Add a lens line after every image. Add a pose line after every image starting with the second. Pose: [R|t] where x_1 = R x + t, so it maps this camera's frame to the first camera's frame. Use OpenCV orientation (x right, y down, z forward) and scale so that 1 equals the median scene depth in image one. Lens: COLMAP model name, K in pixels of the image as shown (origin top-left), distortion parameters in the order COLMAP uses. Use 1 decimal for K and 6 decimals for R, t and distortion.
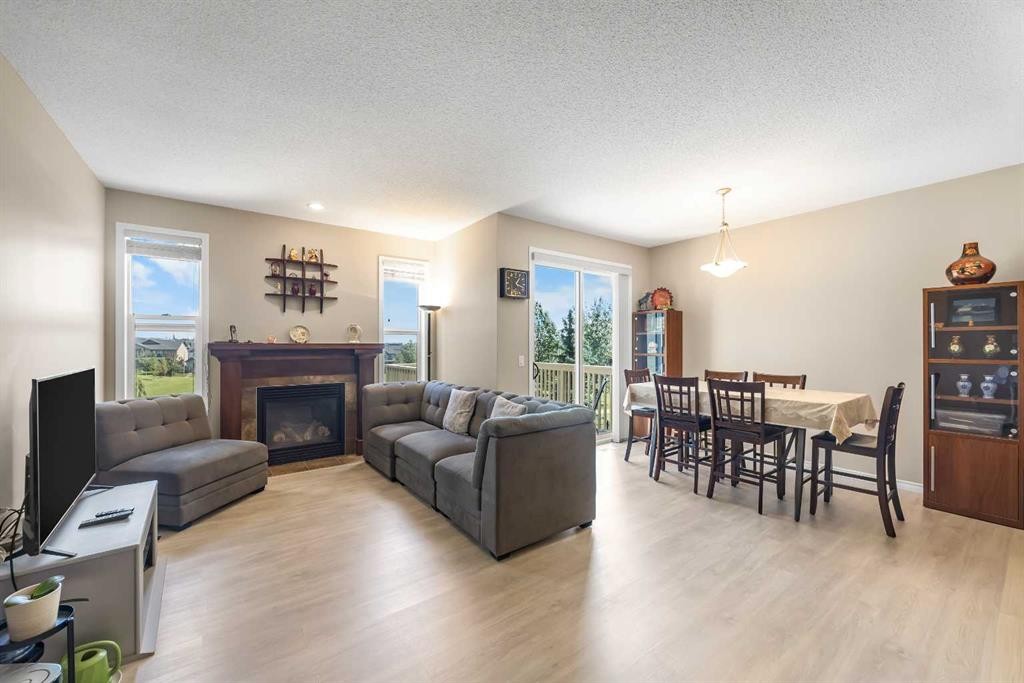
lens RADIAL K [[421.4, 0, 493.5], [0, 421.4, 344.9], [0, 0, 1]] dist [-0.012826, 0.000067]
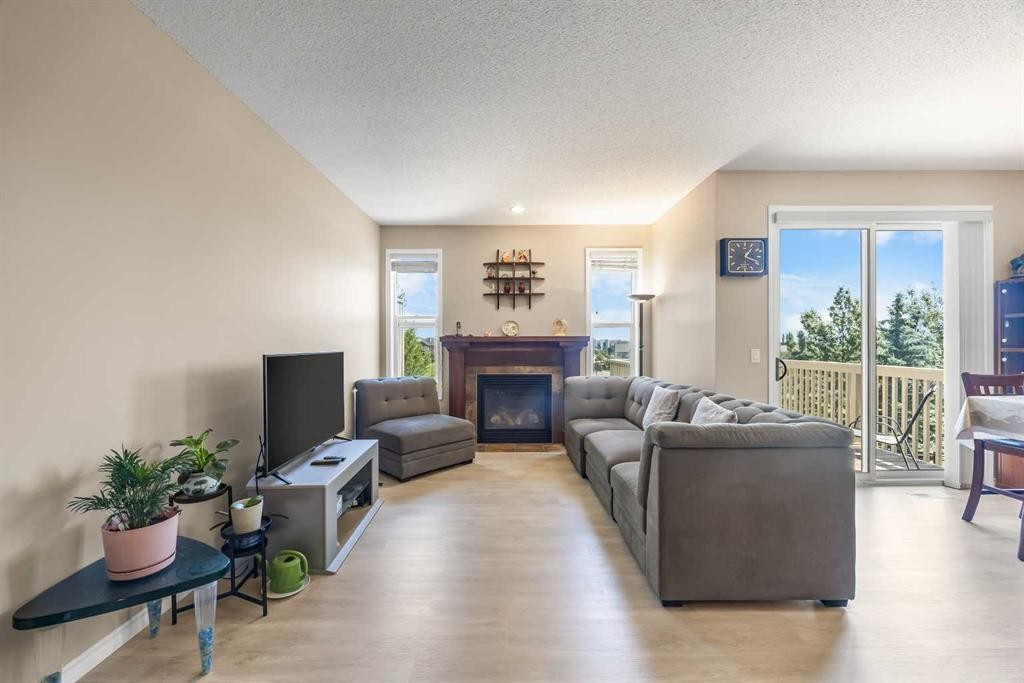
lens RADIAL K [[390.7, 0, 490.4], [0, 390.7, 346.7], [0, 0, 1]] dist [-0.006156, 0.000069]
pose [[0.794031, 0.000353, -0.607877, 0.122389], [0.002572, 0.999989, 0.003940, 0.018694], [0.607871, -0.004692, 0.794022, 0.147160]]
